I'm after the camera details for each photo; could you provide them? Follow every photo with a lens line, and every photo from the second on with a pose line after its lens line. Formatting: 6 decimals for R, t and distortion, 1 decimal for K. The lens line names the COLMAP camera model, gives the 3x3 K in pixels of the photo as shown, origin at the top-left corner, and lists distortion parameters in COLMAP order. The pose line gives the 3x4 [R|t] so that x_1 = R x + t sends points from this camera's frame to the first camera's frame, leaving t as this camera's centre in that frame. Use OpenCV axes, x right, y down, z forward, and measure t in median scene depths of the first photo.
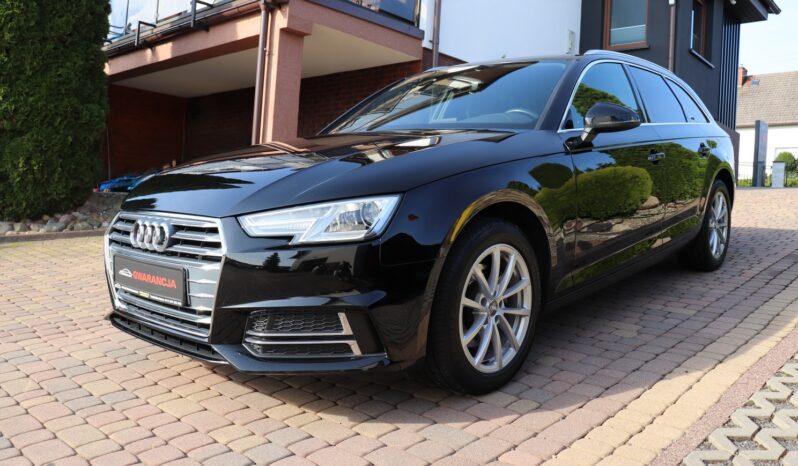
lens RADIAL K [[658.9, 0, 389.6], [0, 658.9, 232.2], [0, 0, 1]] dist [-0.174441, 0.152654]
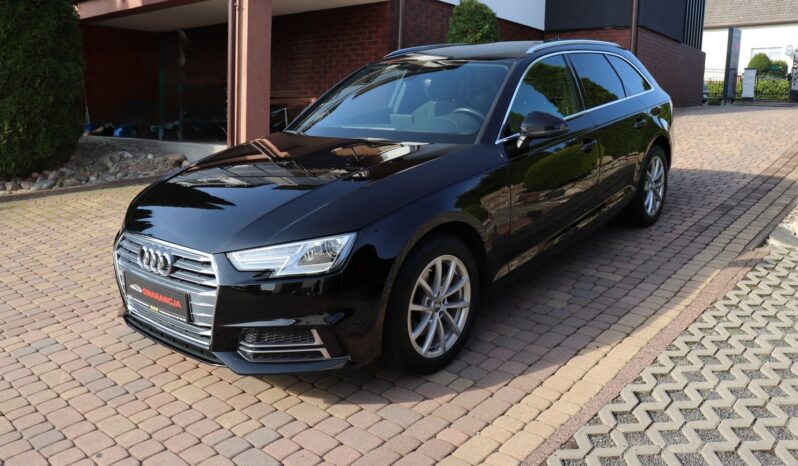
lens RADIAL K [[658.9, 0, 389.6], [0, 658.9, 232.2], [0, 0, 1]] dist [-0.174441, 0.152654]
pose [[0.999085, -0.033667, 0.026388, 0.041138], [0.029343, 0.988266, 0.149898, -0.215235], [-0.031125, -0.148987, 0.988349, -0.207399]]
